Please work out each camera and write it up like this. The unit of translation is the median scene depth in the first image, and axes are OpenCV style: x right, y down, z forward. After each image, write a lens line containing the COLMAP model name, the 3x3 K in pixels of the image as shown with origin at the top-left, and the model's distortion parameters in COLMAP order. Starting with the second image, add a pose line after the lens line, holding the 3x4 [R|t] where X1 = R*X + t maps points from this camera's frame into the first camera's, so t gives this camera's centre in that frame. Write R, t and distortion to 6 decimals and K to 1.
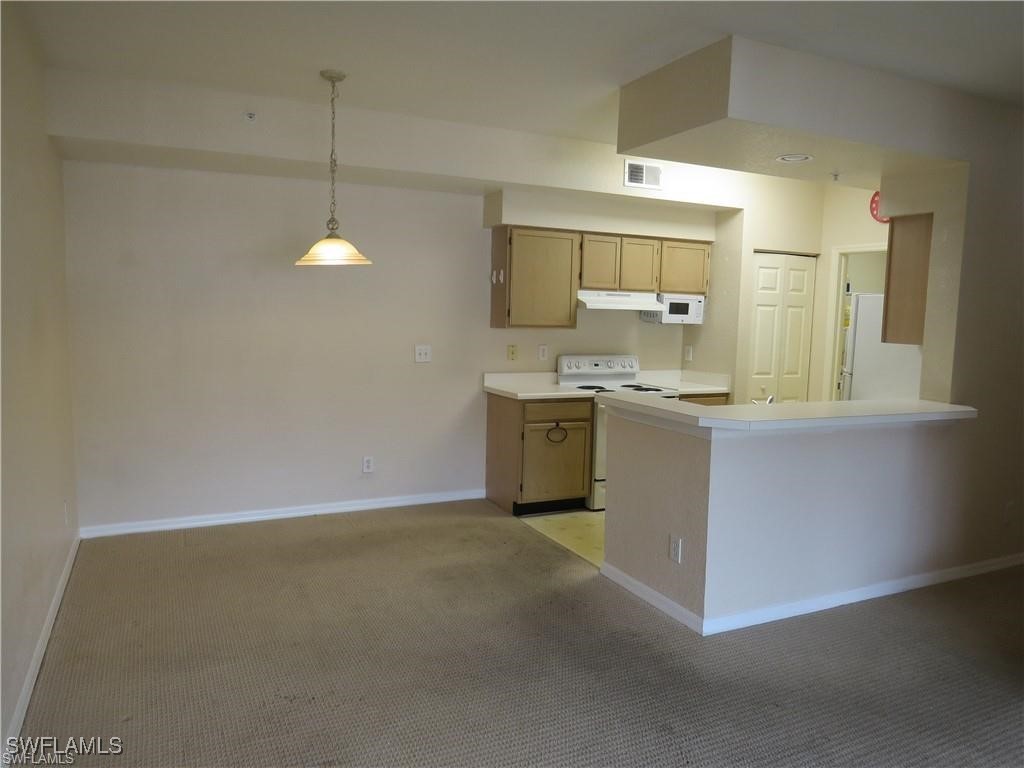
lens RADIAL K [[730.1, 0, 512.8], [0, 730.1, 379.5], [0, 0, 1]] dist [-0.028458, 0.002149]
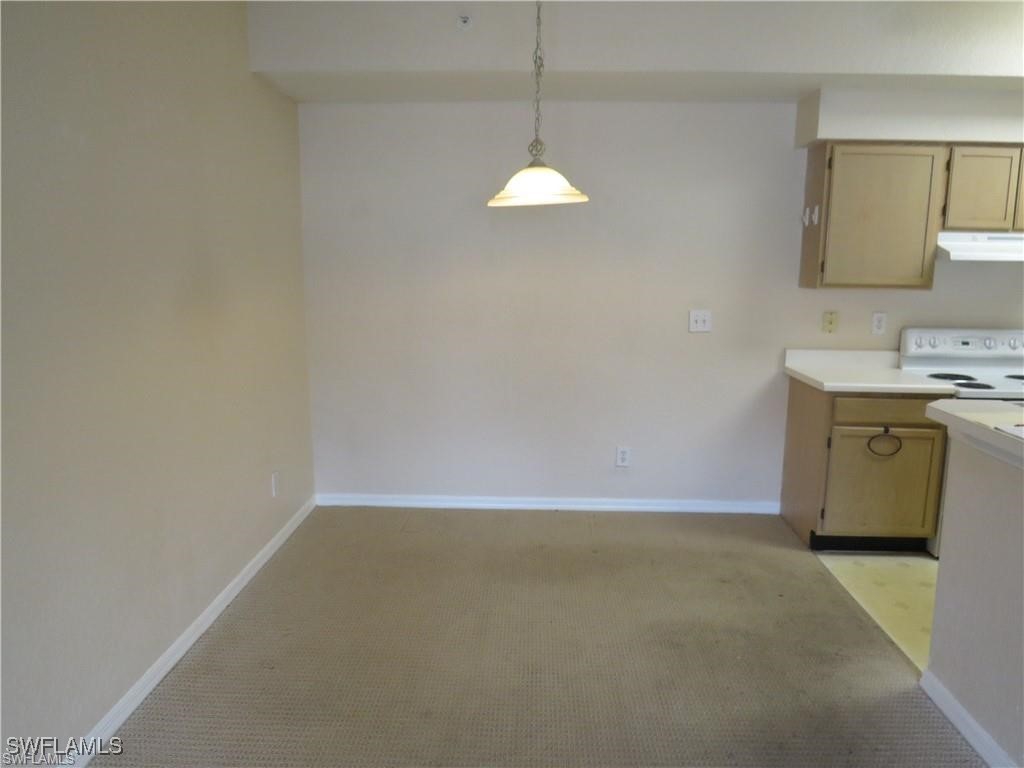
lens RADIAL K [[730.1, 0, 512.8], [0, 730.1, 379.5], [0, 0, 1]] dist [-0.028458, 0.002149]
pose [[0.883829, 0.064640, -0.463324, 0.059369], [-0.034683, 0.996736, 0.072896, -0.021992], [0.466523, -0.048358, 0.883186, 0.221675]]
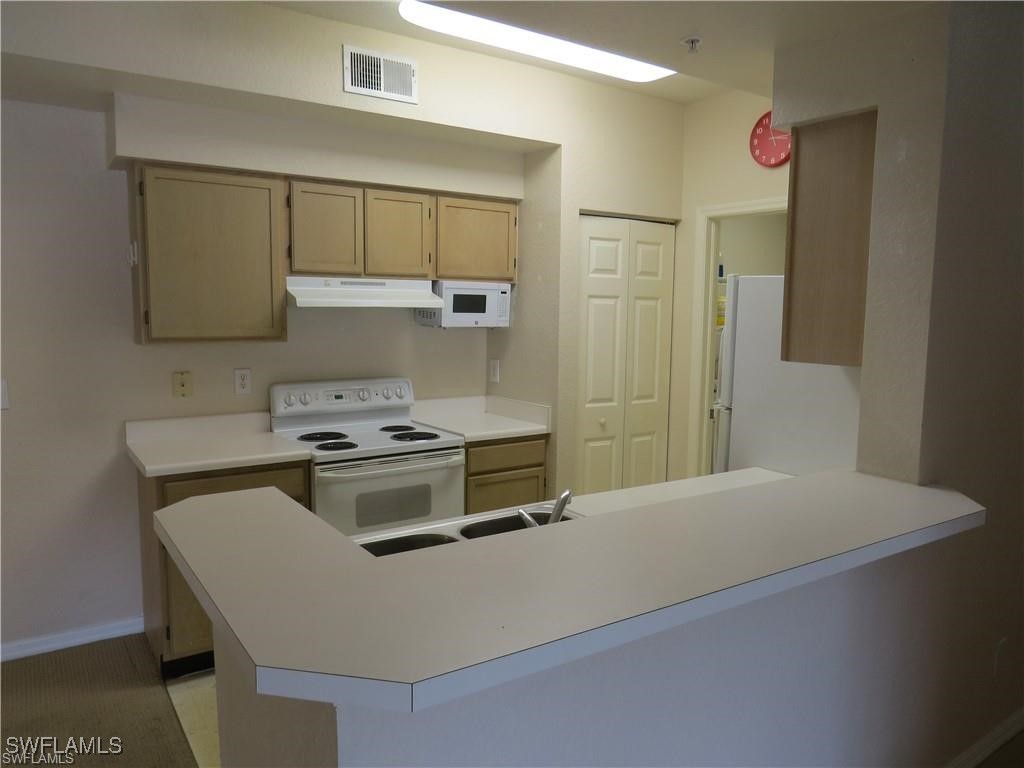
lens RADIAL K [[730.1, 0, 512.8], [0, 730.1, 379.5], [0, 0, 1]] dist [-0.028458, 0.002149]
pose [[0.988142, -0.030620, 0.150456, 0.178804], [0.029565, 0.999520, 0.009246, -0.038463], [-0.150667, -0.004688, 0.988573, 0.387524]]
